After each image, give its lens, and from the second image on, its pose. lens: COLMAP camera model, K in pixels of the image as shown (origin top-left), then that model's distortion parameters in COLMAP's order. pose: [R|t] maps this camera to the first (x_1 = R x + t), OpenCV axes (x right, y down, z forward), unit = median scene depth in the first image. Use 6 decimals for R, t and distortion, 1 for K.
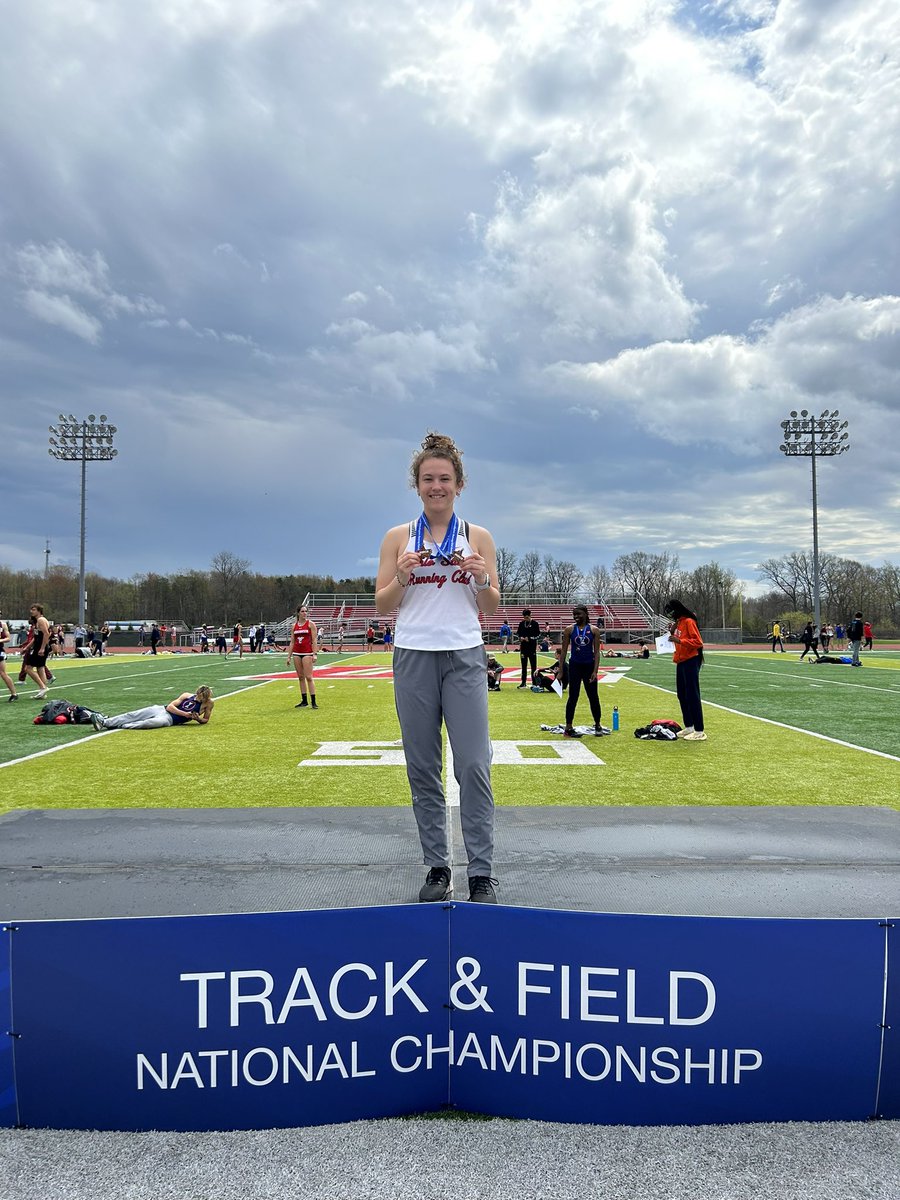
lens RADIAL K [[858.6, 0, 443.7], [0, 858.6, 594.6], [0, 0, 1]] dist [0.006359, -0.003395]
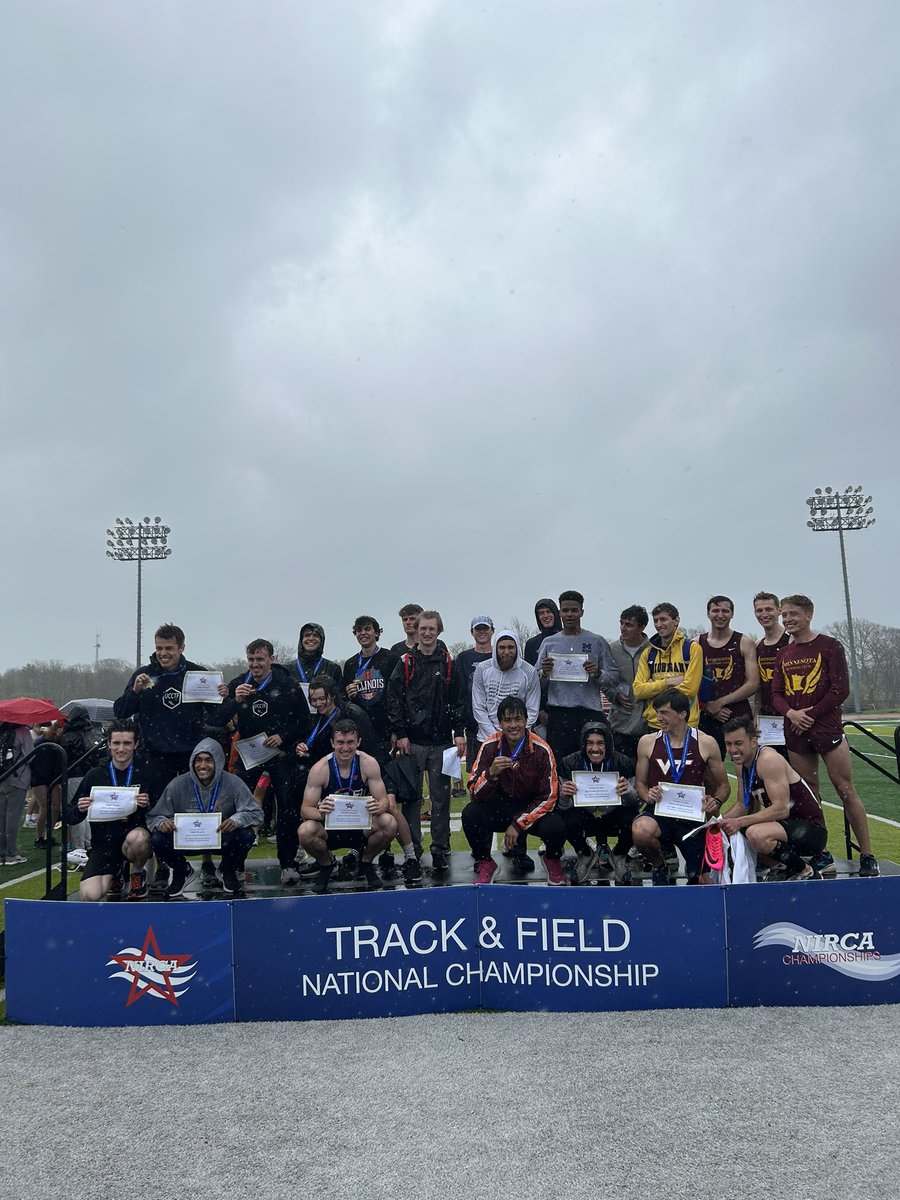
lens RADIAL K [[856.6, 0, 467.8], [0, 856.6, 603.9], [0, 0, 1]] dist [0.007896, 0.001498]
pose [[0.999243, -0.033512, -0.019755, 0.041908], [0.031757, 0.996019, -0.083293, -0.066778], [0.022467, 0.082603, 0.996329, -0.793920]]
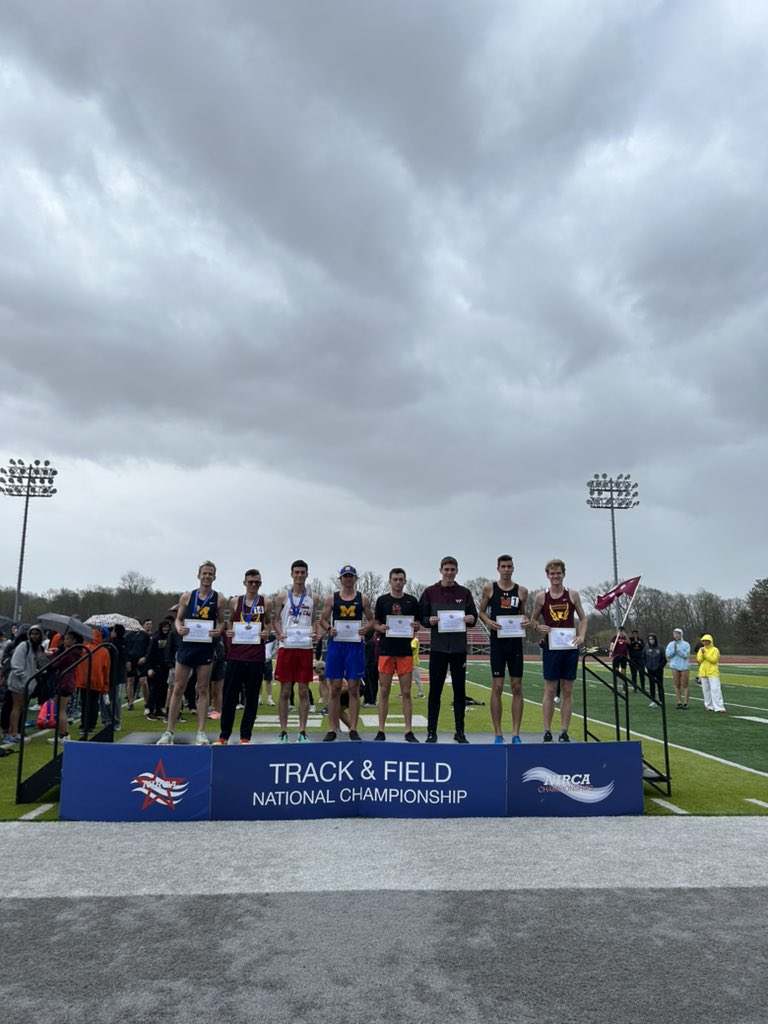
lens RADIAL K [[729.3, 0, 384.0], [0, 729.3, 512.0], [0, 0, 1]] dist [0.050982, -0.118536]
pose [[0.995897, 0.028011, 0.086051, -0.154113], [-0.016199, 0.990711, -0.135018, -0.073509], [-0.089034, 0.133070, 0.987099, -1.562978]]
